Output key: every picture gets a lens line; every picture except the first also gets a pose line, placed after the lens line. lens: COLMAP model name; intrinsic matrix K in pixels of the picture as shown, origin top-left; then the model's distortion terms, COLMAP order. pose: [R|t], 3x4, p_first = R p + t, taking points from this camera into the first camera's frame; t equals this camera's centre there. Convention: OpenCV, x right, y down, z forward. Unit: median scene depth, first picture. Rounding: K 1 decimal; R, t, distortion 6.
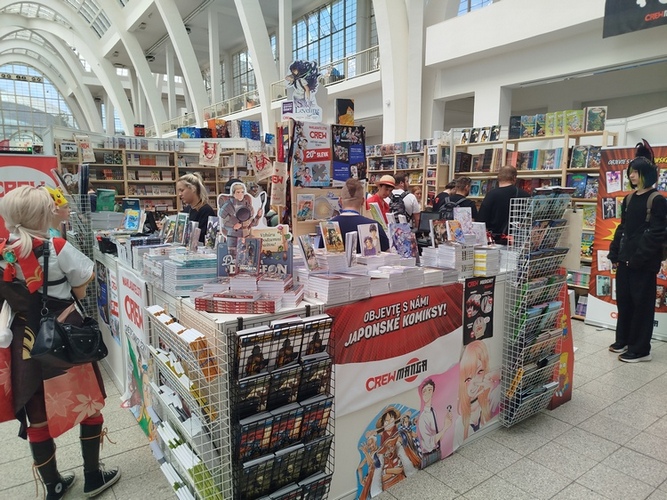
lens RADIAL K [[467.0, 0, 328.1], [0, 467.0, 251.6], [0, 0, 1]] dist [0.017981, -0.005746]
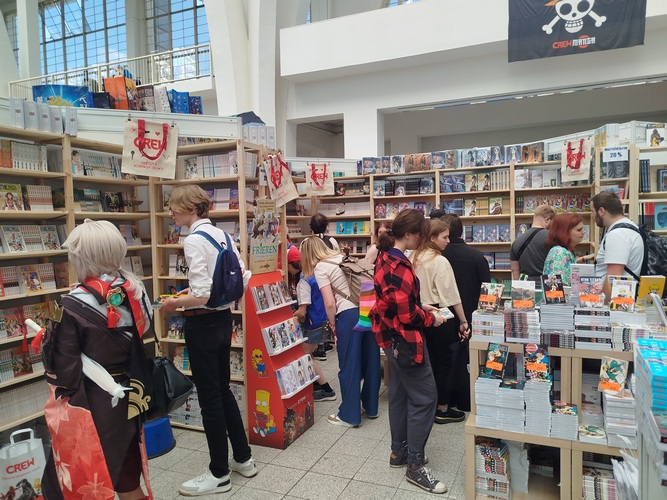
lens RADIAL K [[513.9, 0, 344.7], [0, 513.9, 251.6], [0, 0, 1]] dist [0.014094, -0.008407]
pose [[0.852113, -0.047879, 0.521163, -0.233424], [0.101701, 0.991972, -0.075151, -0.043113], [-0.513381, 0.117040, 0.850142, 0.353637]]
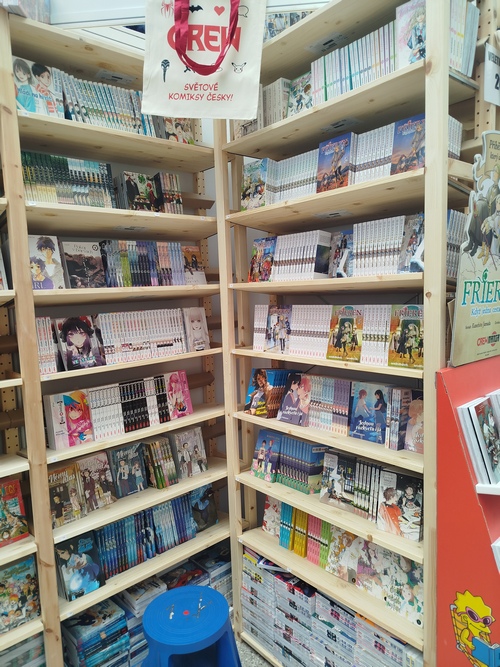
lens RADIAL K [[467.0, 0, 250.0], [0, 467.0, 333.5], [0, 0, 1]] dist [0.017981, -0.005746]
pose [[0.994350, -0.046731, 0.095314, -0.171959], [0.051838, 0.997310, -0.051822, -0.061480], [-0.092636, 0.056470, 0.994097, 0.553277]]
